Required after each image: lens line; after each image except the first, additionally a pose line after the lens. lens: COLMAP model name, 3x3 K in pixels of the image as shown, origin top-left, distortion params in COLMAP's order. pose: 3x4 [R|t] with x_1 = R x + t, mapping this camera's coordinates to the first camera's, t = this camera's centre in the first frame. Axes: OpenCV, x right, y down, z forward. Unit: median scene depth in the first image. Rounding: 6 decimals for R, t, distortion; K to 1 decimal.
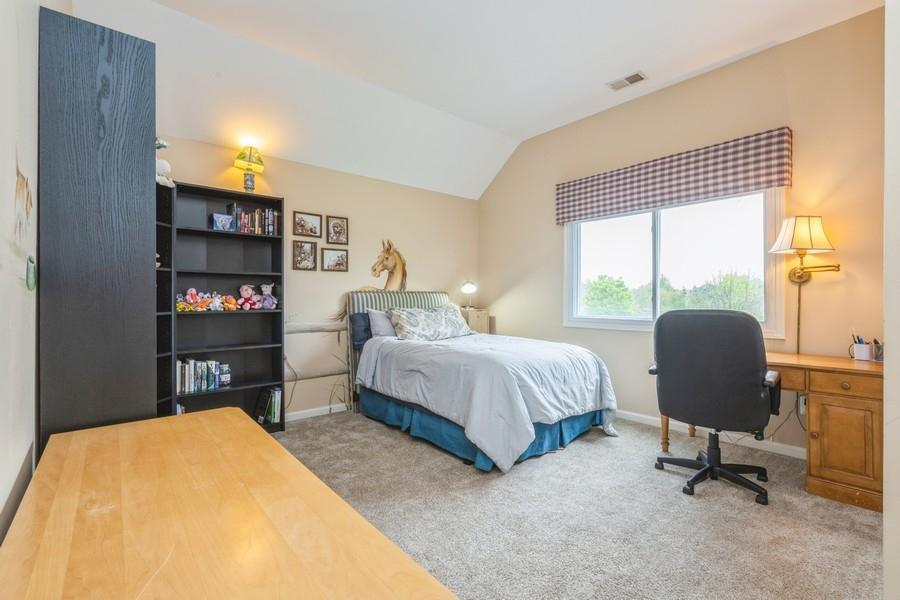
lens RADIAL K [[408.4, 0, 451.9], [0, 408.4, 302.8], [0, 0, 1]] dist [-0.002397, 0.000164]
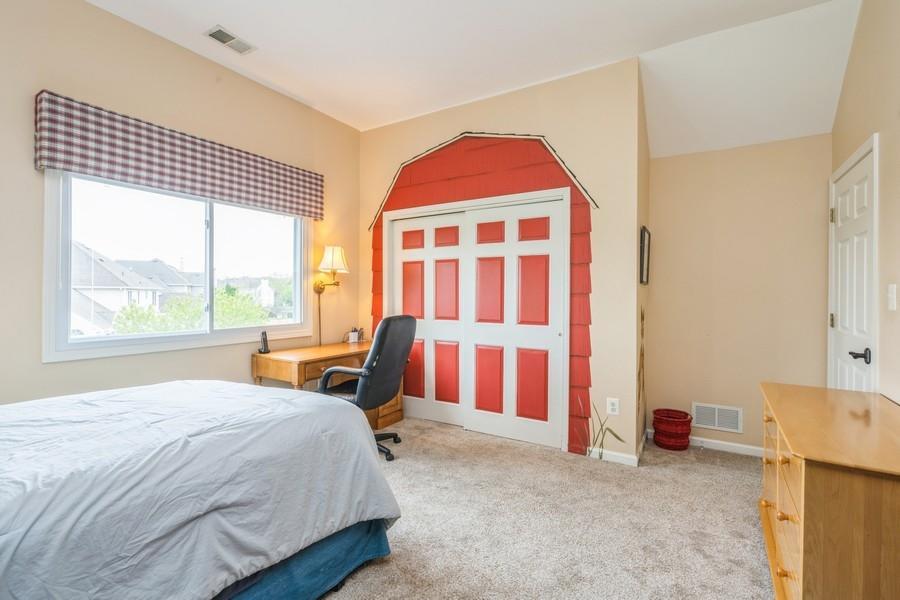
lens RADIAL K [[425.2, 0, 447.8], [0, 425.2, 294.7], [0, 0, 1]] dist [-0.001696, -0.000125]
pose [[-0.305832, -0.005718, 0.952068, -0.557351], [0.002089, 0.999976, 0.006677, -0.046570], [-0.952083, 0.004030, -0.305812, 0.924444]]
